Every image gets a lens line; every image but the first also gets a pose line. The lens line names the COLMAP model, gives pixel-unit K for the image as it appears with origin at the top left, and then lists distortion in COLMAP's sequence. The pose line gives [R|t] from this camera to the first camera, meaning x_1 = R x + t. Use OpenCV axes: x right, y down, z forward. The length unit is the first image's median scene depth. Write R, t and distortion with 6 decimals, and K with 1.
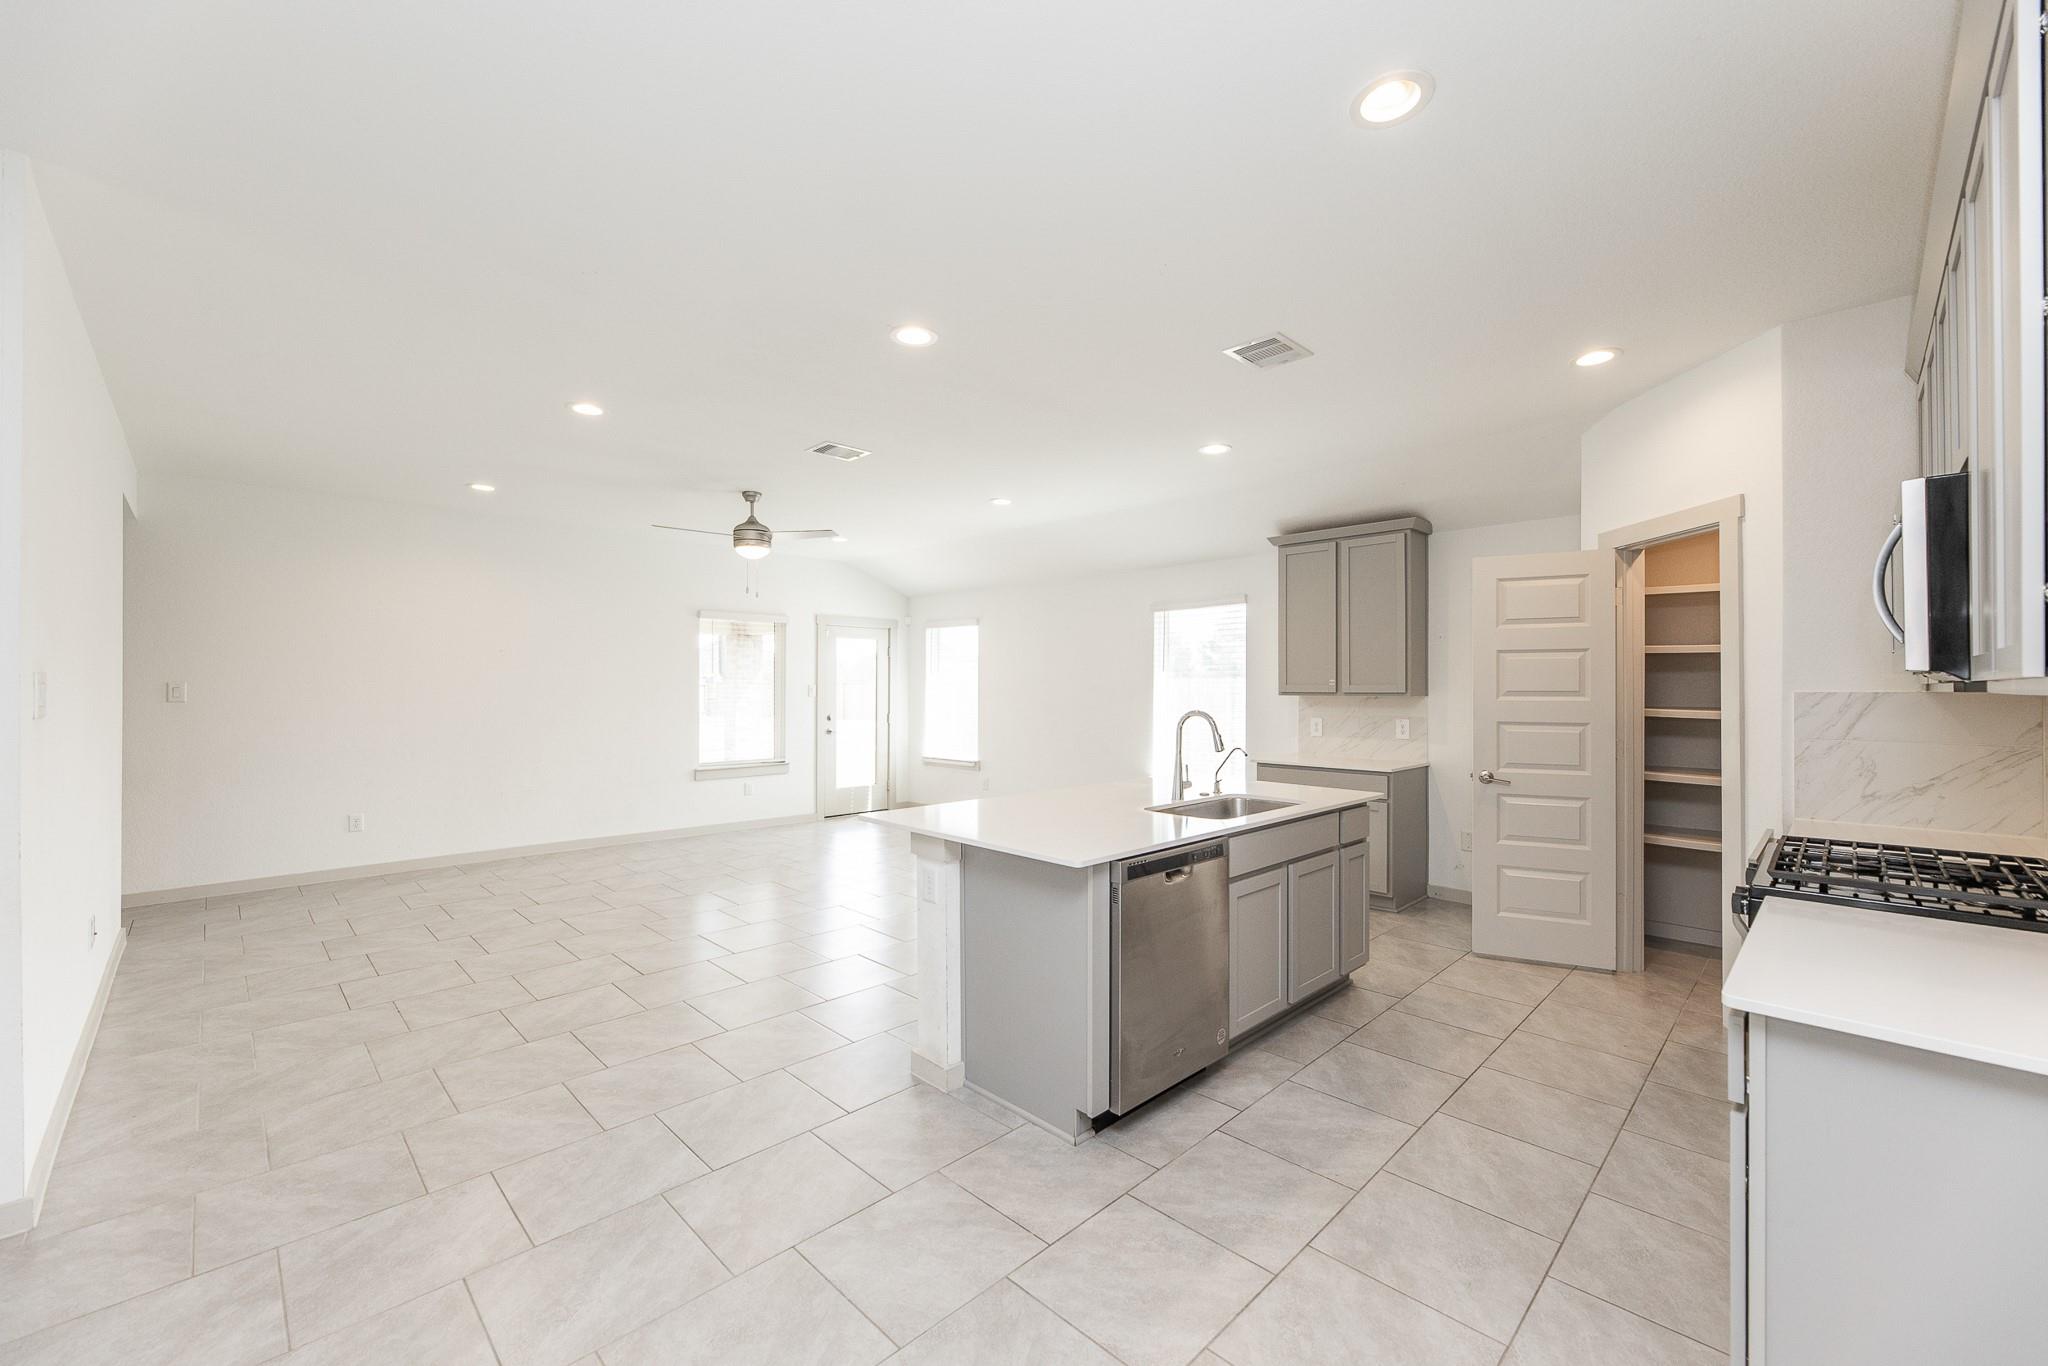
lens RADIAL K [[827.9, 0, 1047.4], [0, 827.9, 683.1], [0, 0, 1]] dist [-0.002181, -0.000474]
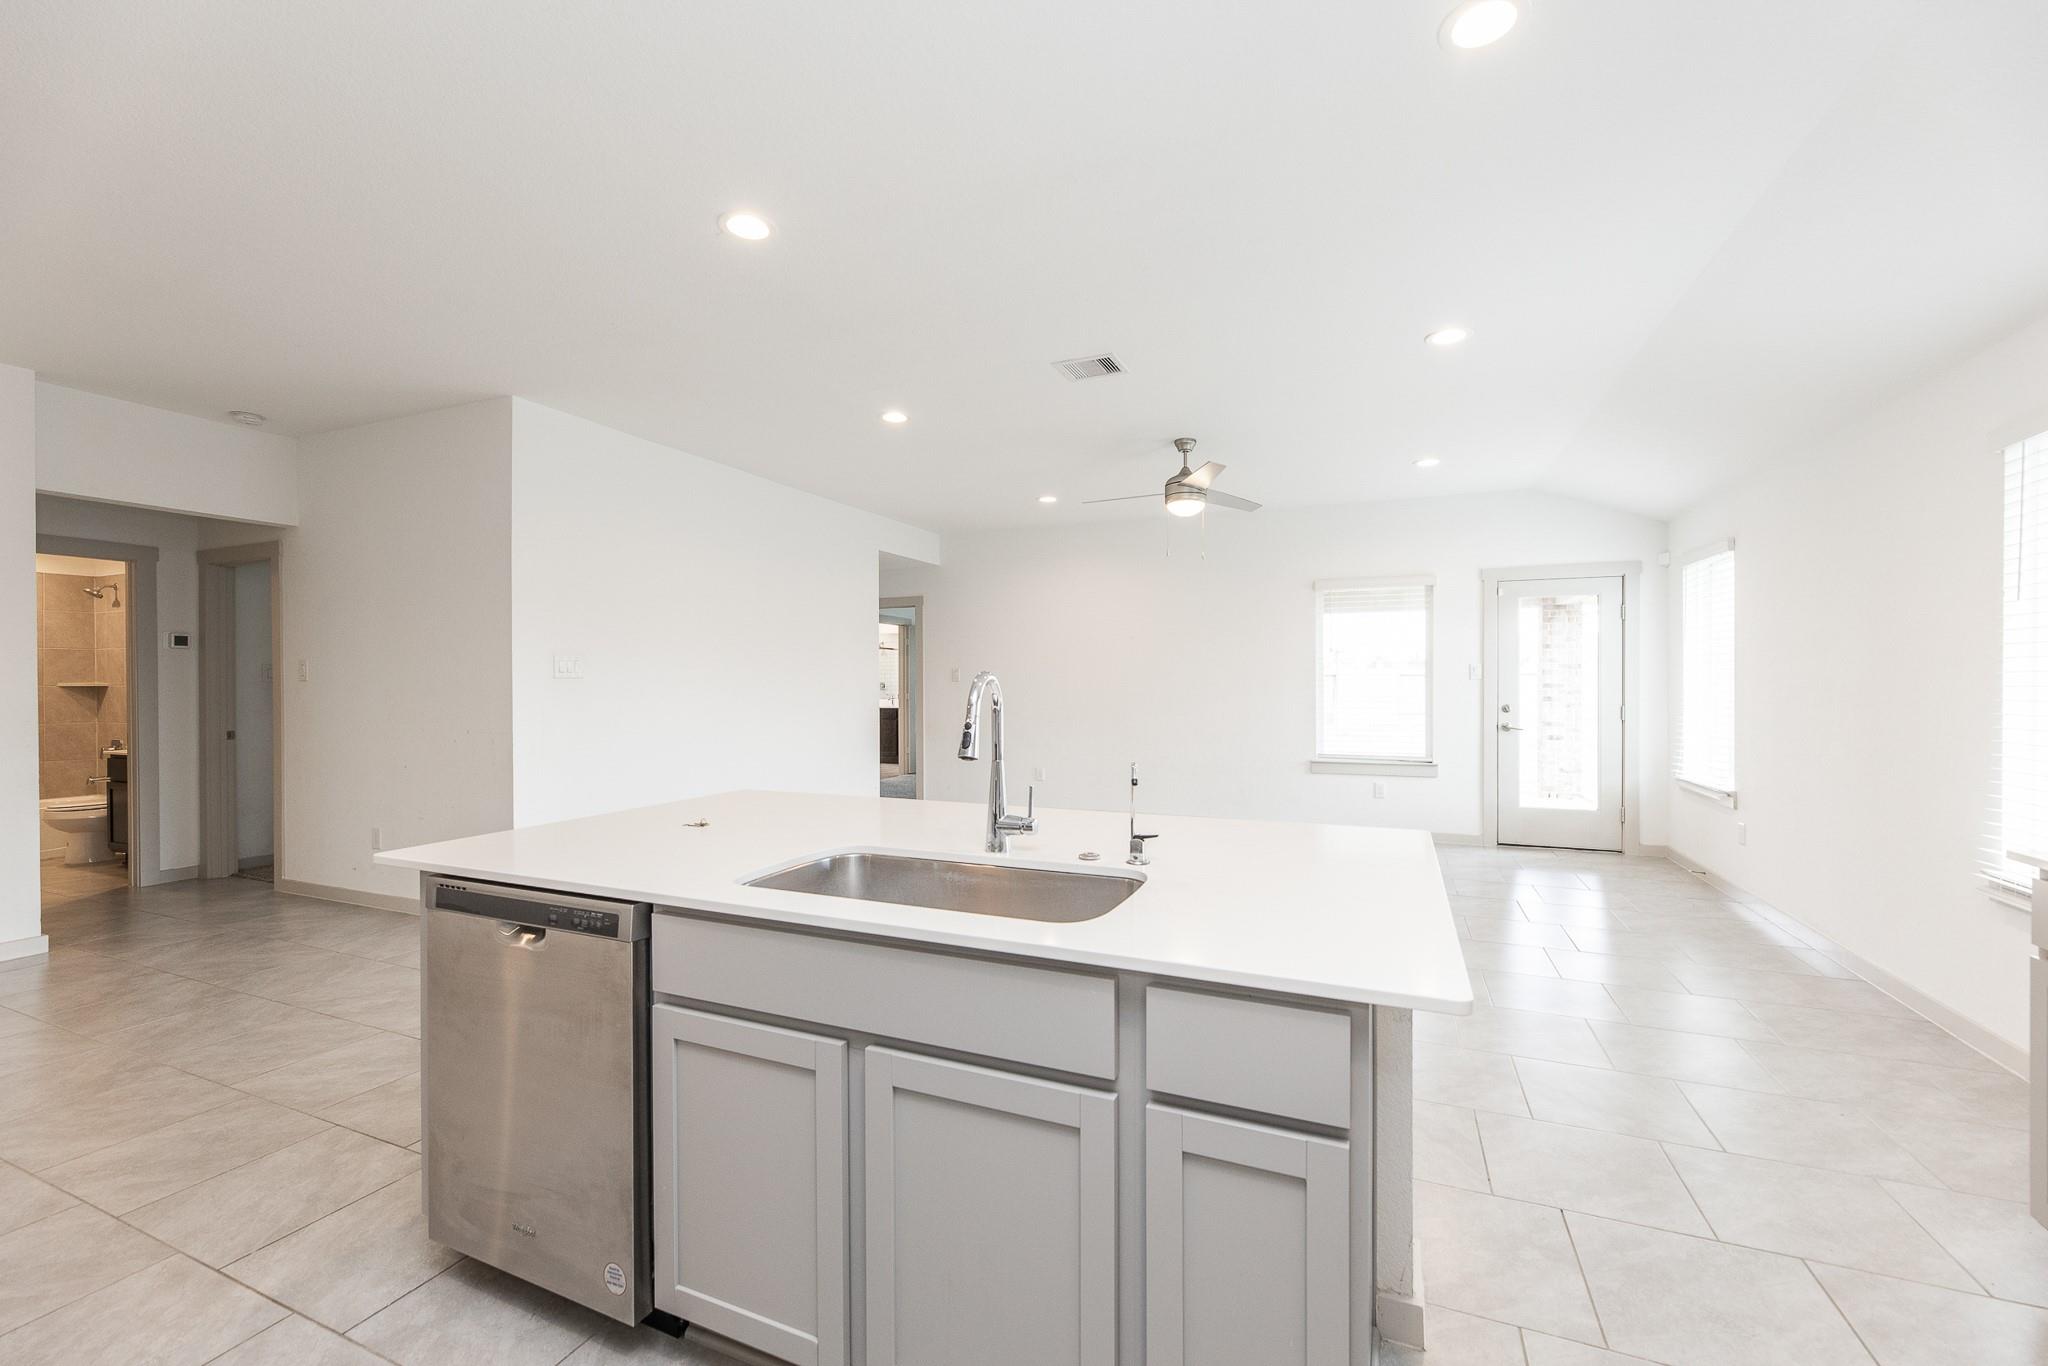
lens RADIAL K [[827.9, 0, 1030.6], [0, 827.9, 681.1], [0, 0, 1]] dist [-0.002181, -0.000474]
pose [[0.362308, -0.002979, -0.932054, 0.423546], [0.005947, 0.999982, -0.000884, 0.025558], [0.932039, -0.005223, 0.362319, 0.562485]]
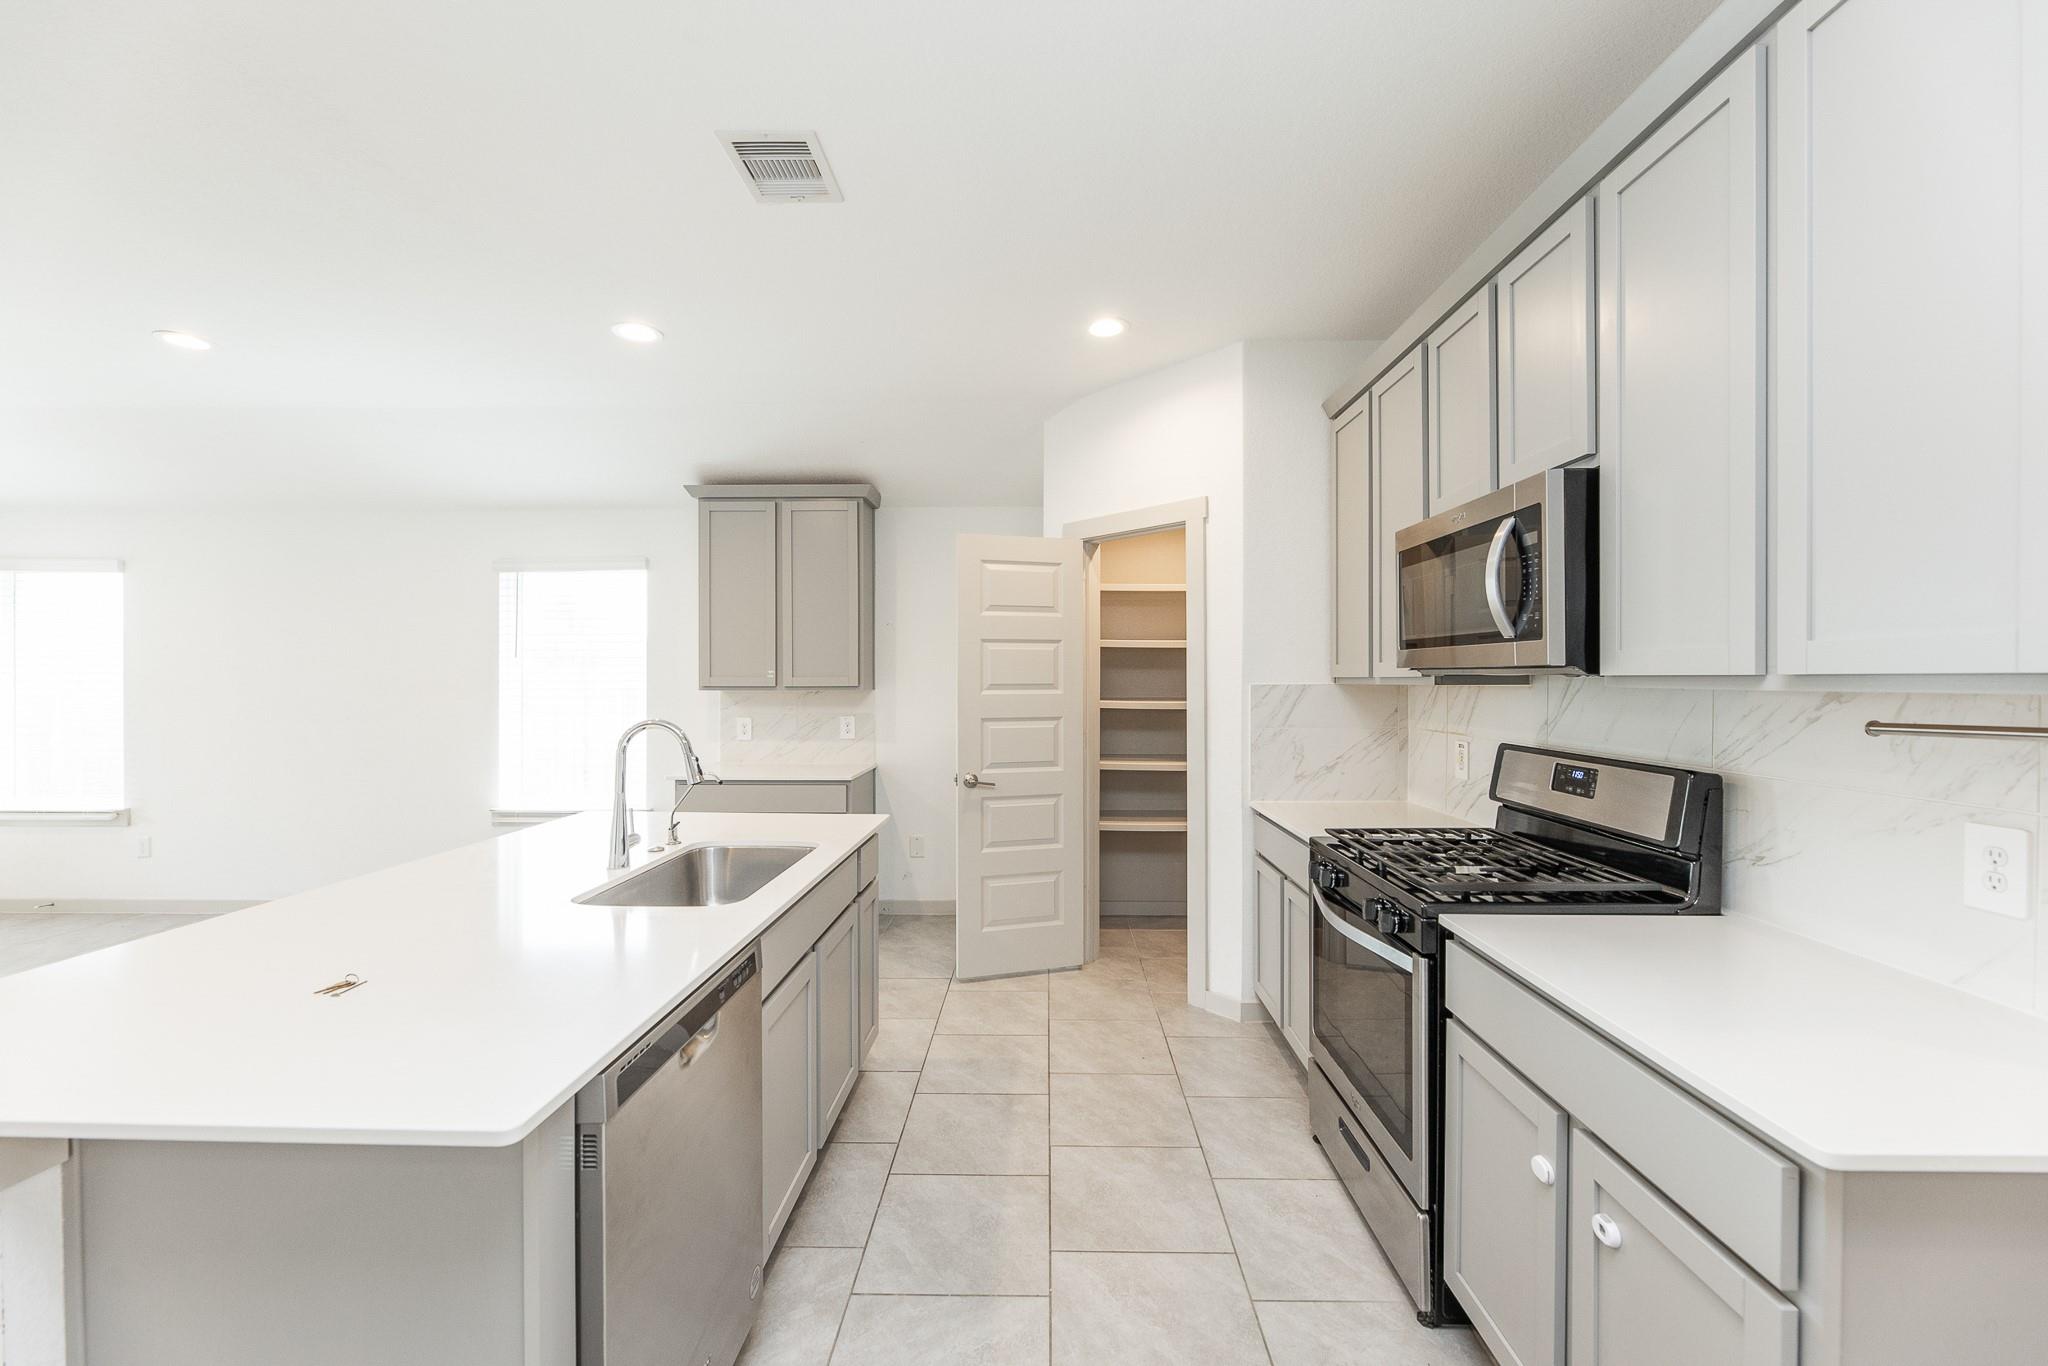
lens RADIAL K [[827.9, 0, 1045.2], [0, 827.9, 684.0], [0, 0, 1]] dist [-0.002181, -0.000474]
pose [[0.726690, -0.005162, 0.686946, -0.020452], [-0.002465, 0.999946, 0.010122, 0.000022], [-0.686961, -0.009049, 0.726638, 0.235199]]
